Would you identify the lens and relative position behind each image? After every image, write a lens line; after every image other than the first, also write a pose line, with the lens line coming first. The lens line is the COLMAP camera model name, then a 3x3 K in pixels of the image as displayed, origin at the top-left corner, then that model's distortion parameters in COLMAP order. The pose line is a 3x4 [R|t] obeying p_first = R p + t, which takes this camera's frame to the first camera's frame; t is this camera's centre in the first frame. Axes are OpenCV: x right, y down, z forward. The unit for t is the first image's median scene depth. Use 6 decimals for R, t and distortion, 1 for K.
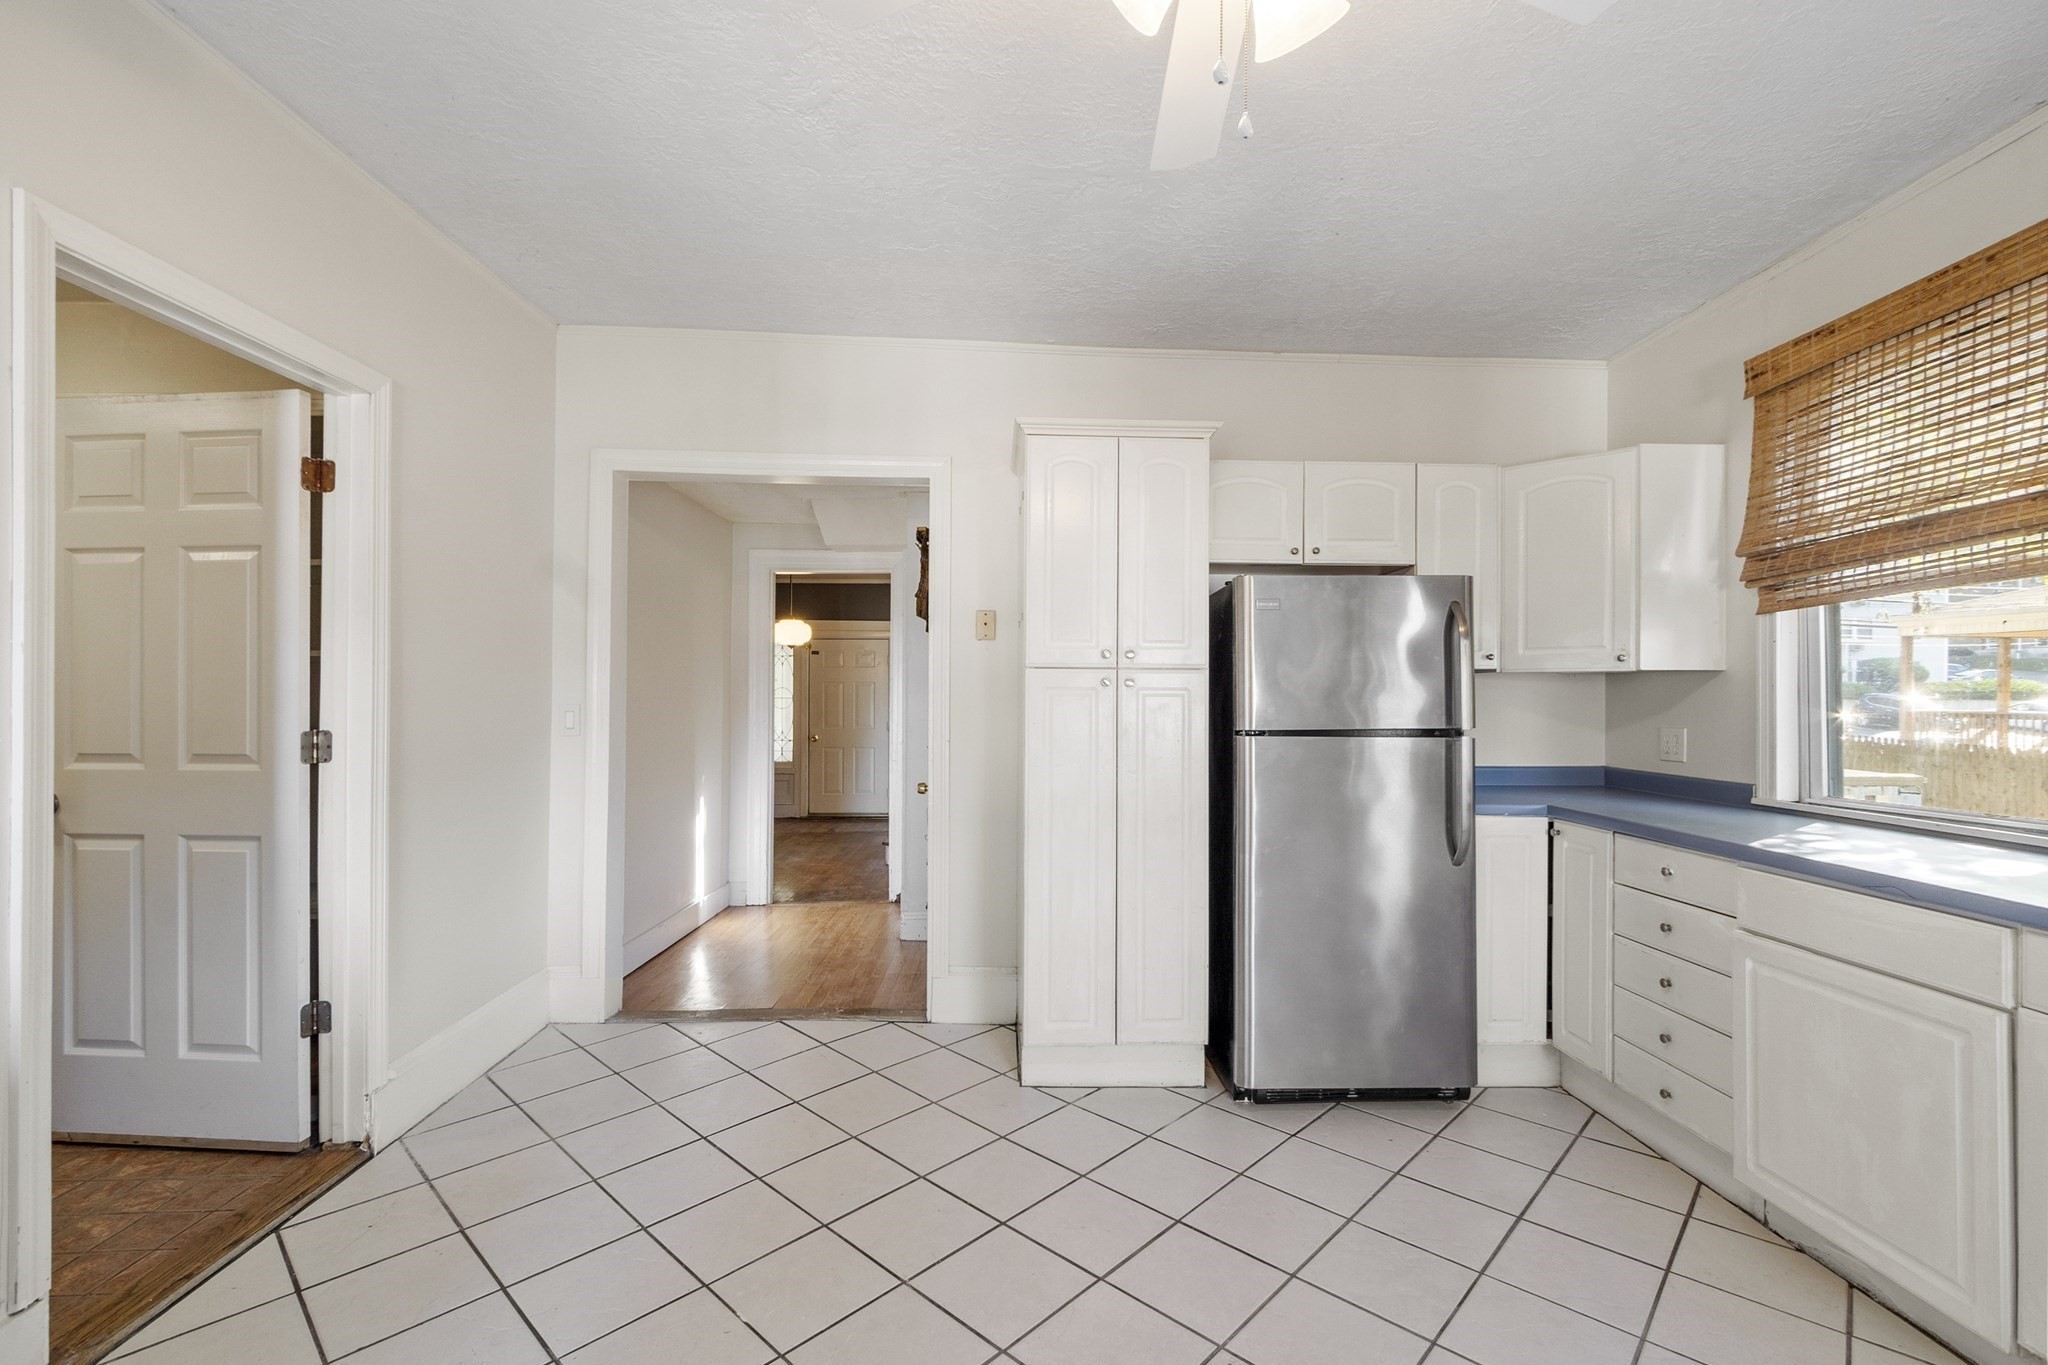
lens RADIAL K [[918.1, 0, 1031.6], [0, 918.1, 695.7], [0, 0, 1]] dist [0.013270, -0.000444]
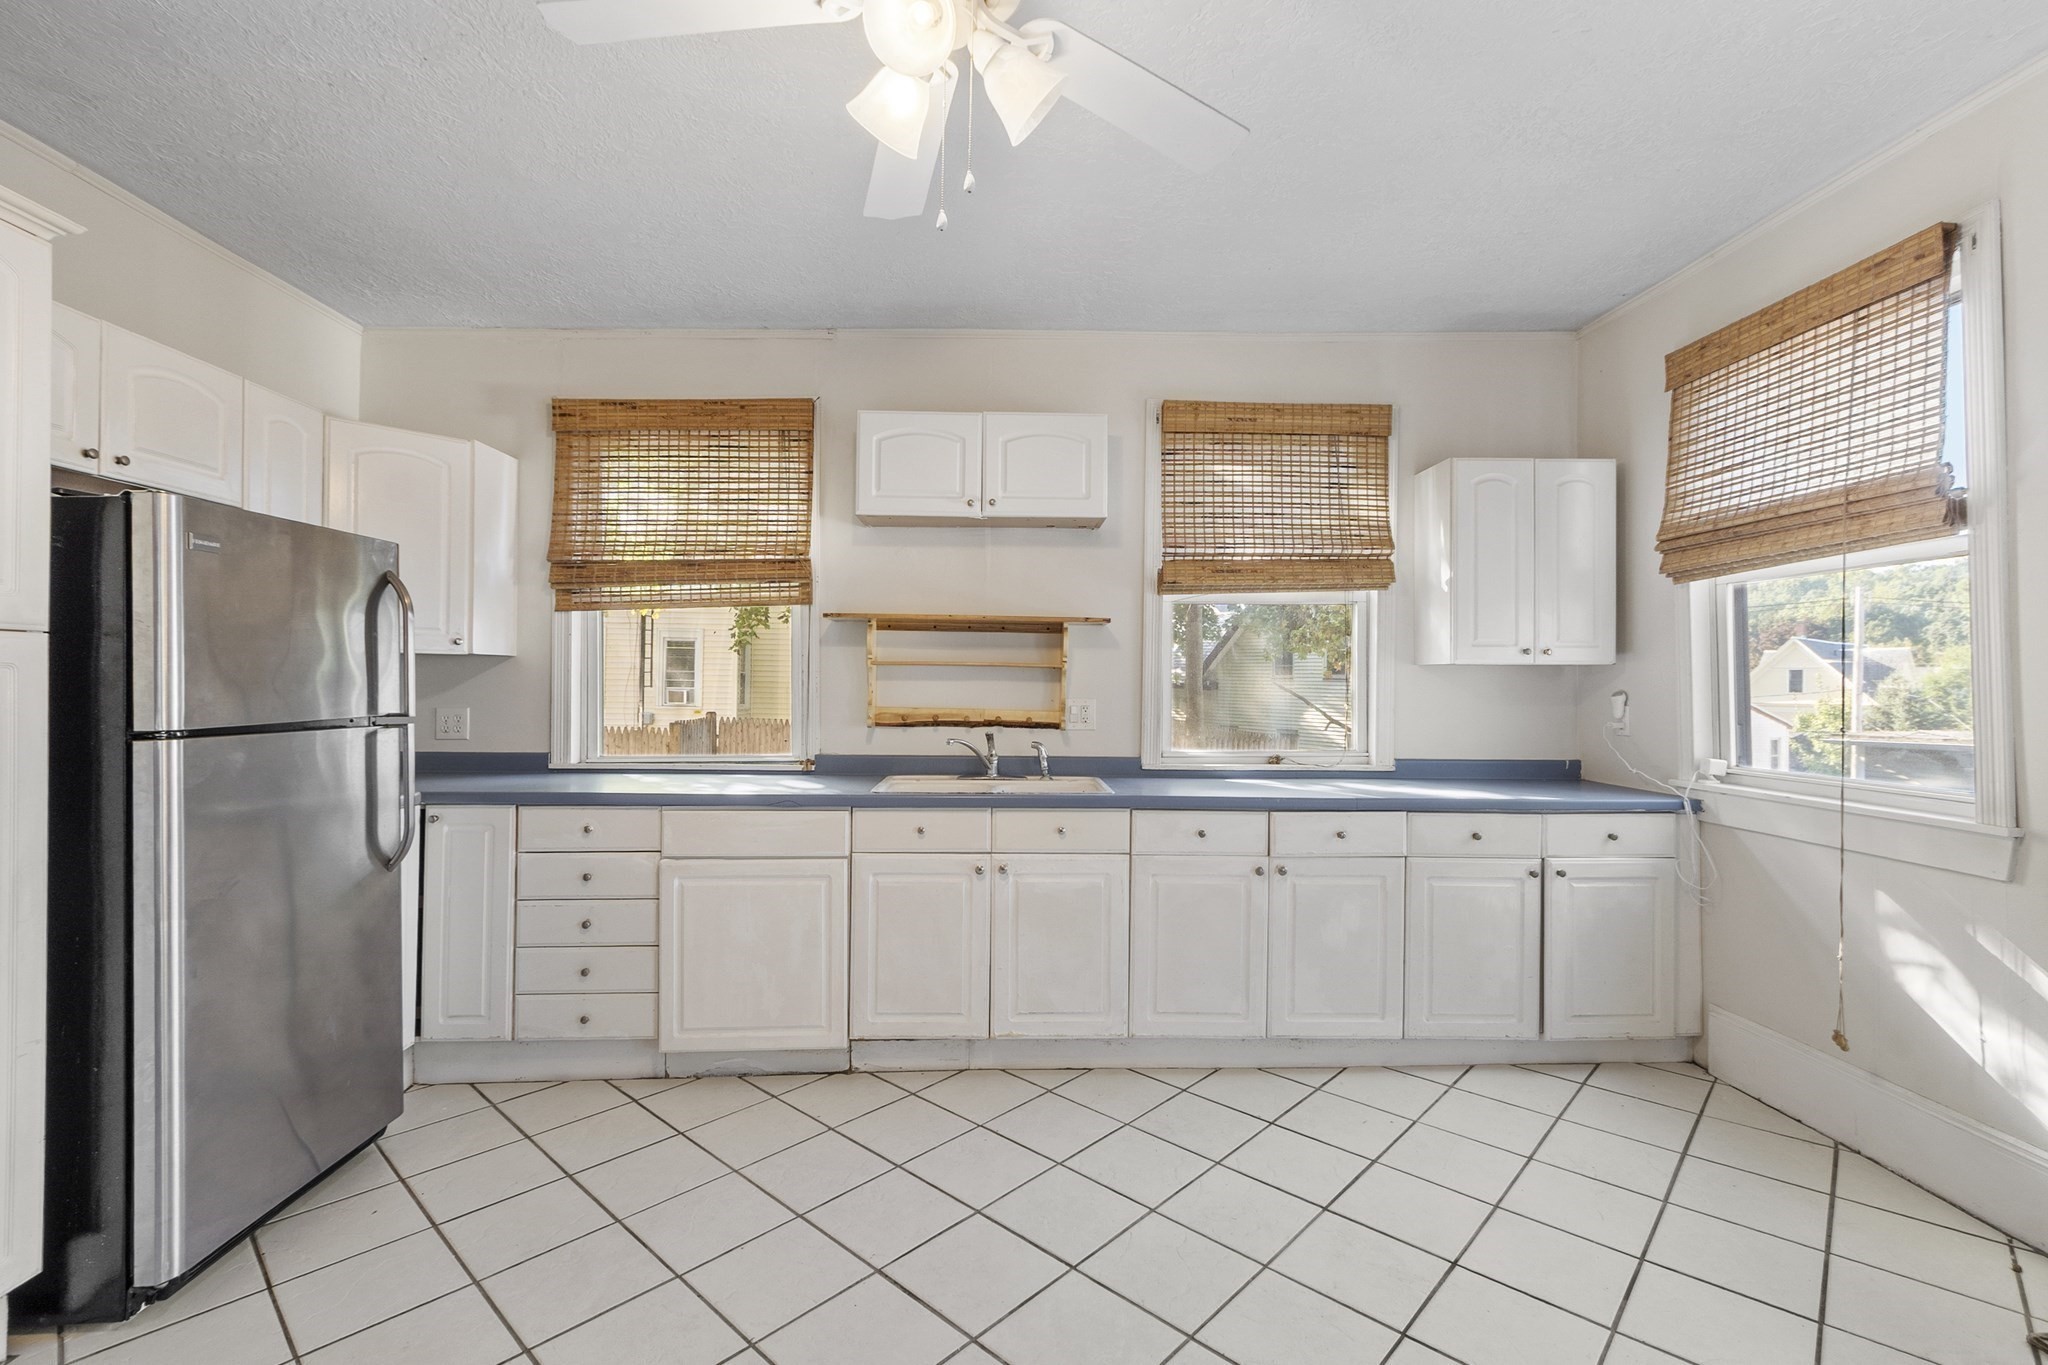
lens RADIAL K [[918.1, 0, 1029.8], [0, 918.1, 676.5], [0, 0, 1]] dist [0.013270, -0.000444]
pose [[0.000524, 0.004315, 0.999991, -0.426770], [-0.006052, 0.999972, -0.004312, -0.001405], [-0.999982, -0.006050, 0.000550, 0.389551]]
